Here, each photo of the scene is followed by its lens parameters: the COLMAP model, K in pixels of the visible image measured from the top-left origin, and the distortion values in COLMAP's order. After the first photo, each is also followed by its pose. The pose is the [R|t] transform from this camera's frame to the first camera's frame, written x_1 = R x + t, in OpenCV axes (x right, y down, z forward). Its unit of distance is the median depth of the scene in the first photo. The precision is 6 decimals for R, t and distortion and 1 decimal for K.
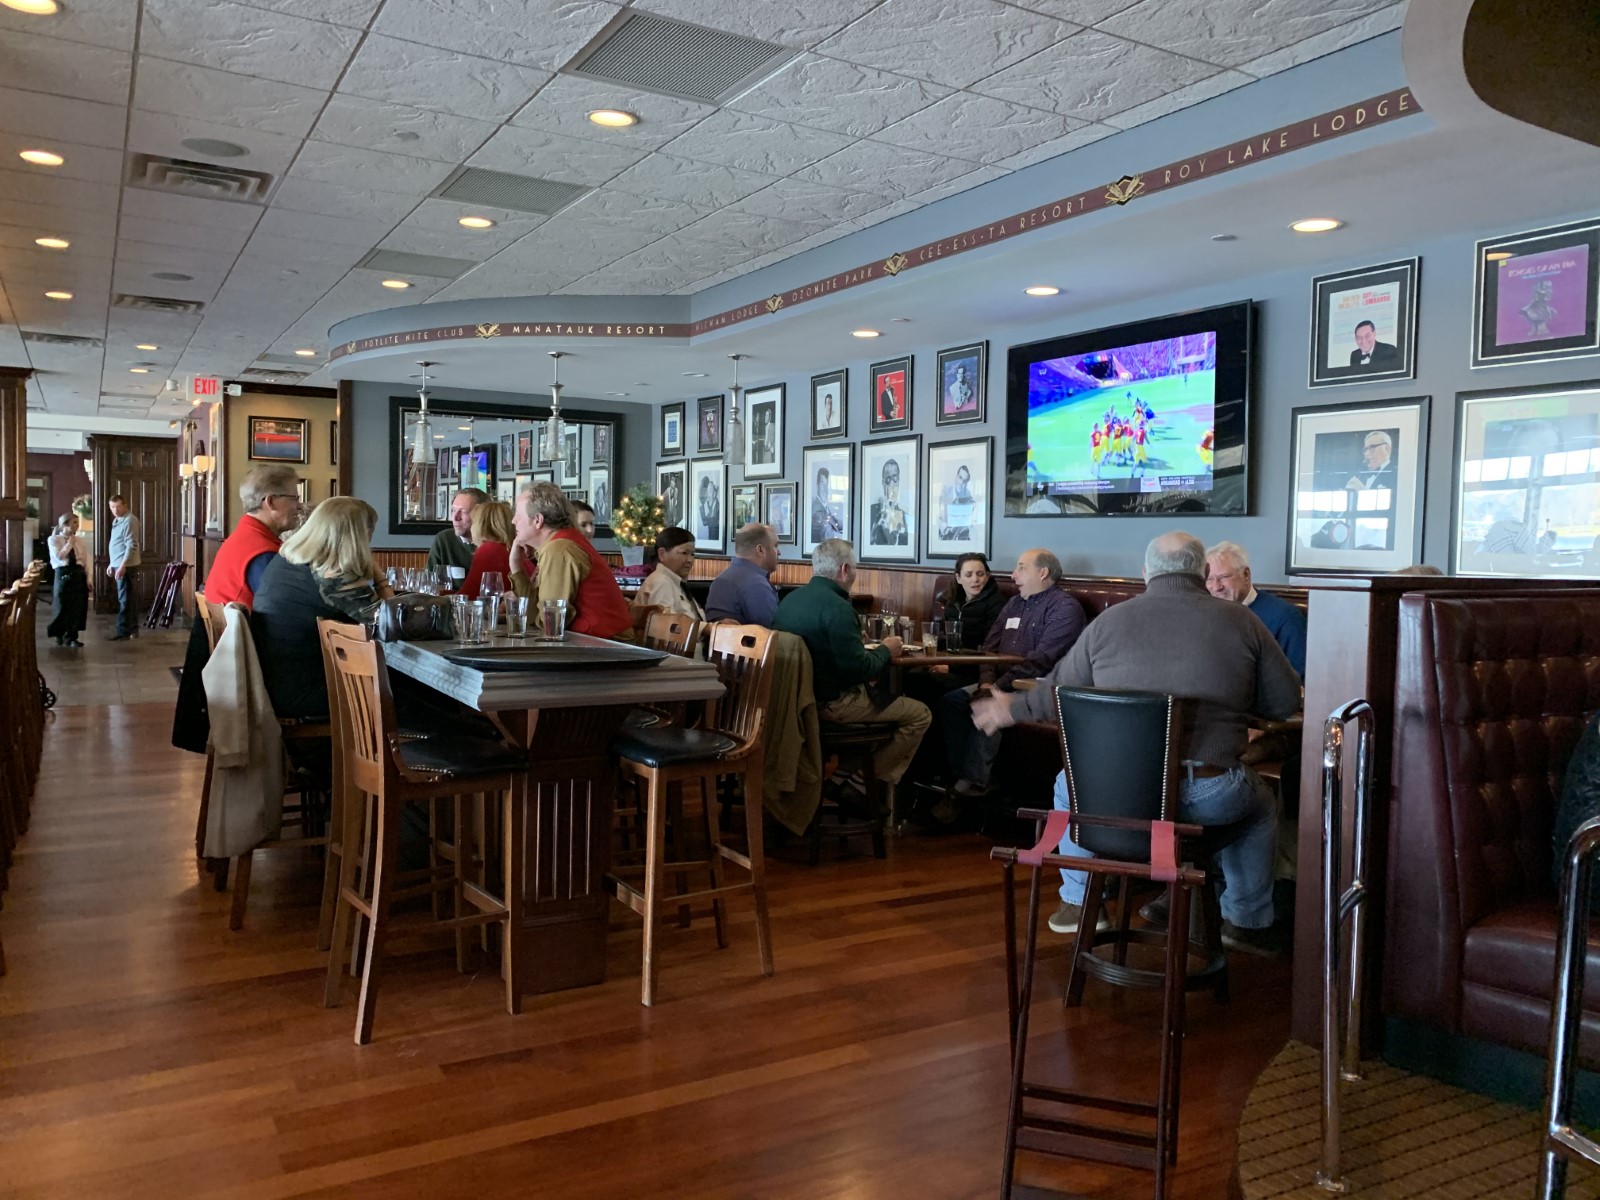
lens RADIAL K [[1208.4, 0, 796.7], [0, 1208.4, 596.7], [0, 0, 1]] dist [0.007329, -0.003360]
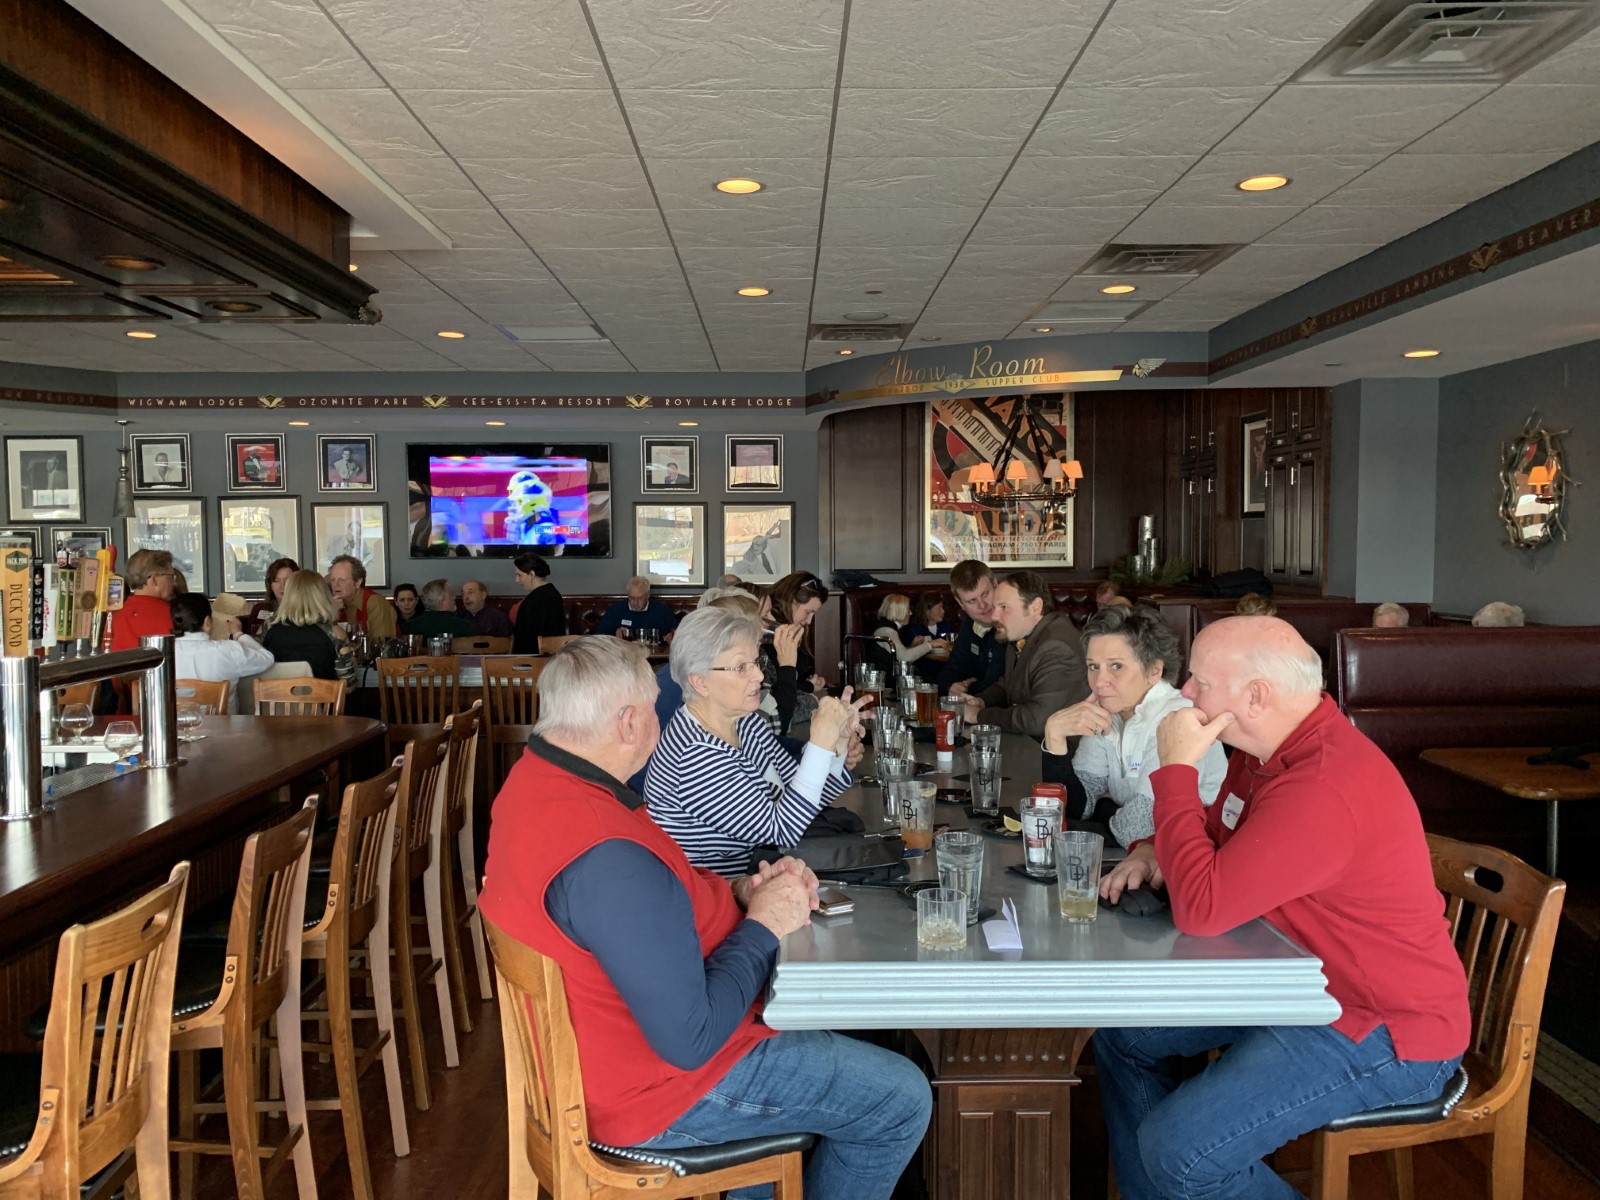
lens RADIAL K [[1208.4, 0, 800.3], [0, 1208.4, 600.1], [0, 0, 1]] dist [0.007329, -0.003360]
pose [[0.486397, -0.062519, 0.871498, -0.830542], [0.055078, 0.997647, 0.040829, -0.046773], [-0.872000, 0.028142, 0.488696, -0.124200]]
